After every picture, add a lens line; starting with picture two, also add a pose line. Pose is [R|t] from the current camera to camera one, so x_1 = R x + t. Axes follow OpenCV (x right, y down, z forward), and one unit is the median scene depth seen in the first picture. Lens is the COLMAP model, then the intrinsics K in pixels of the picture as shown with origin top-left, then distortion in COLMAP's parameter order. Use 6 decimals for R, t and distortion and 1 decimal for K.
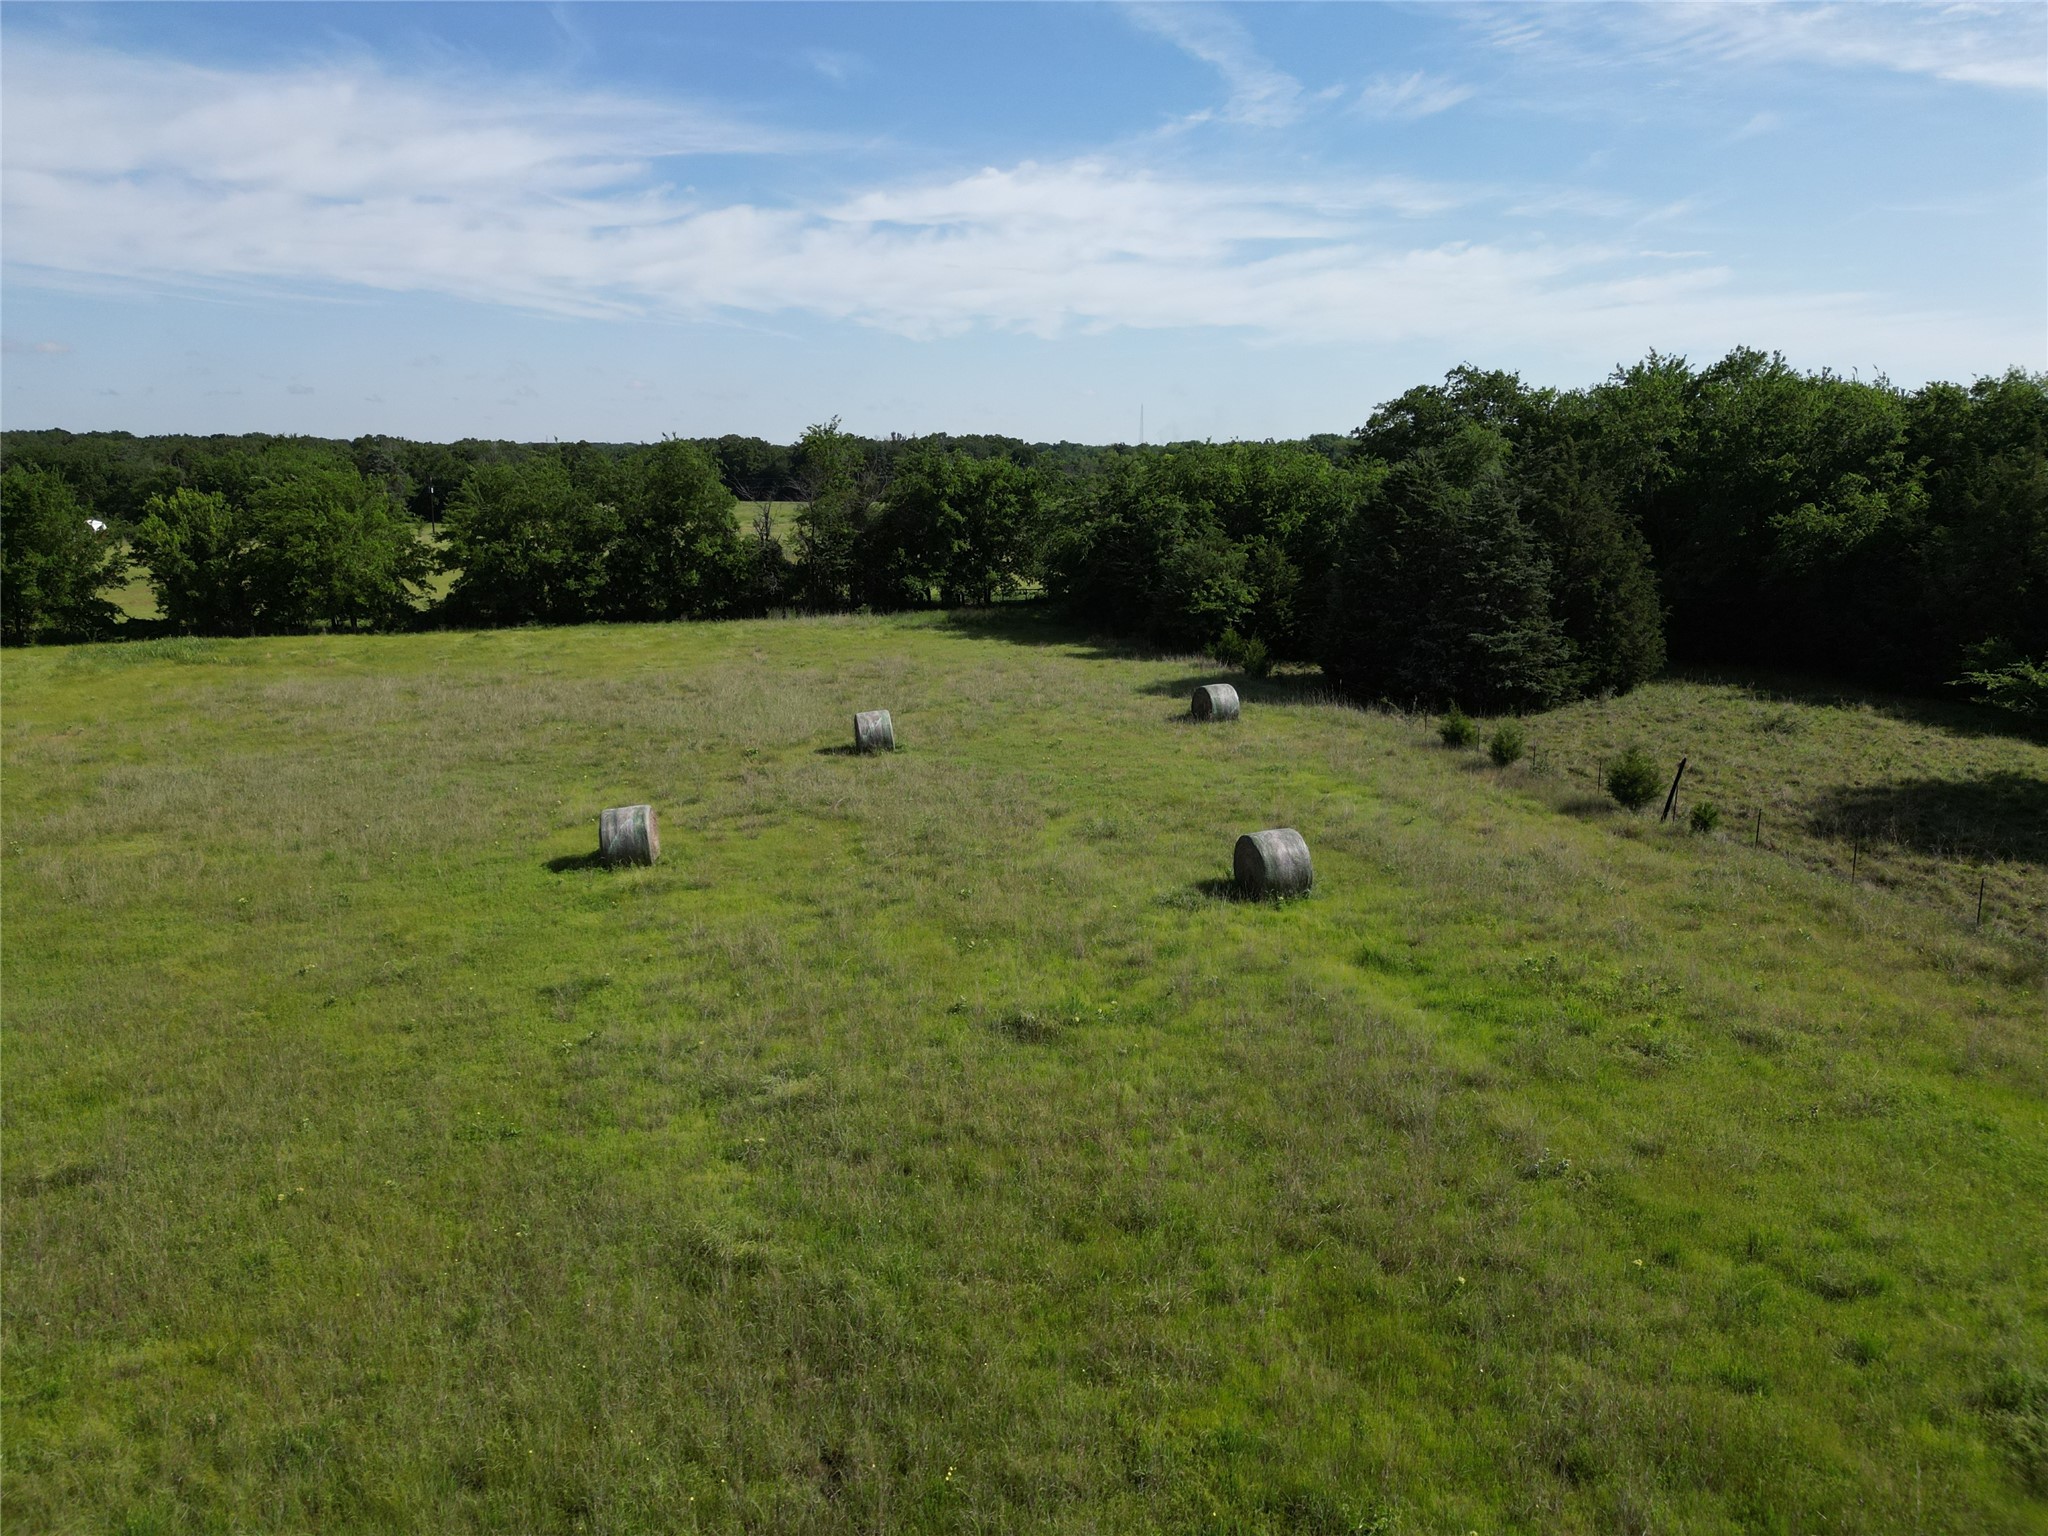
lens RADIAL K [[1426.4, 0, 1026.4], [0, 1426.4, 755.9], [0, 0, 1]] dist [0.068669, -0.061778]
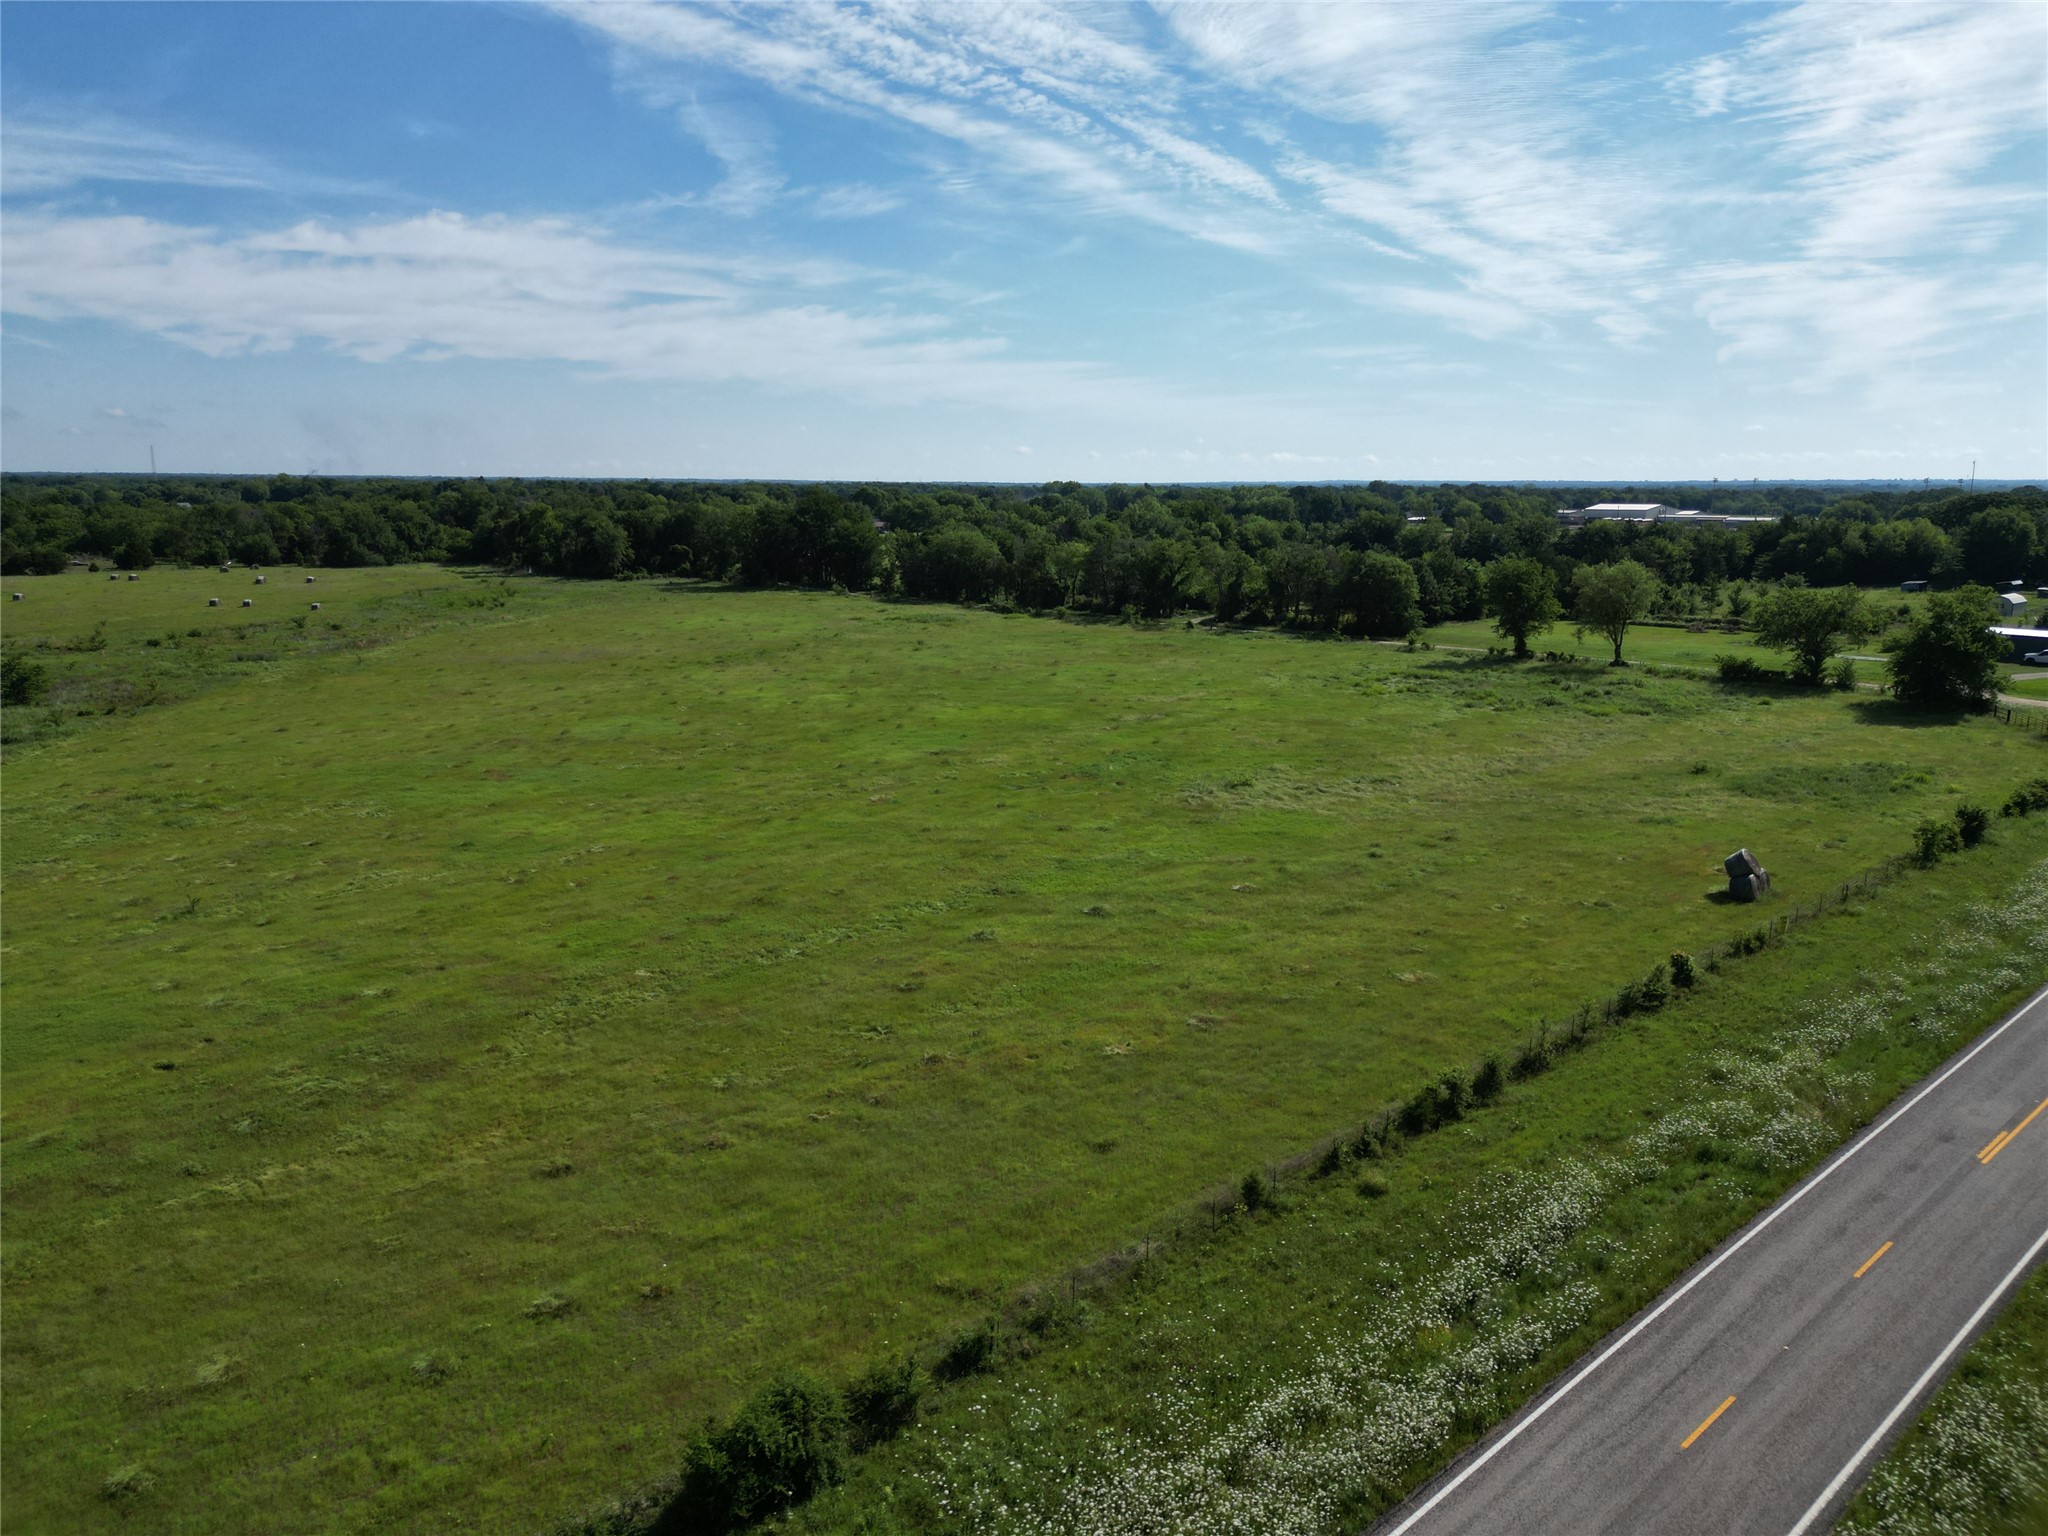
lens RADIAL K [[1420.9, 0, 1024.4], [0, 1420.9, 775.4], [0, 0, 1]] dist [0.072724, -0.066833]
pose [[0.873421, -0.094383, 0.477732, -0.176648], [0.096651, 0.995119, 0.019896, 0.019080], [-0.477278, 0.028795, 0.878280, -0.106255]]
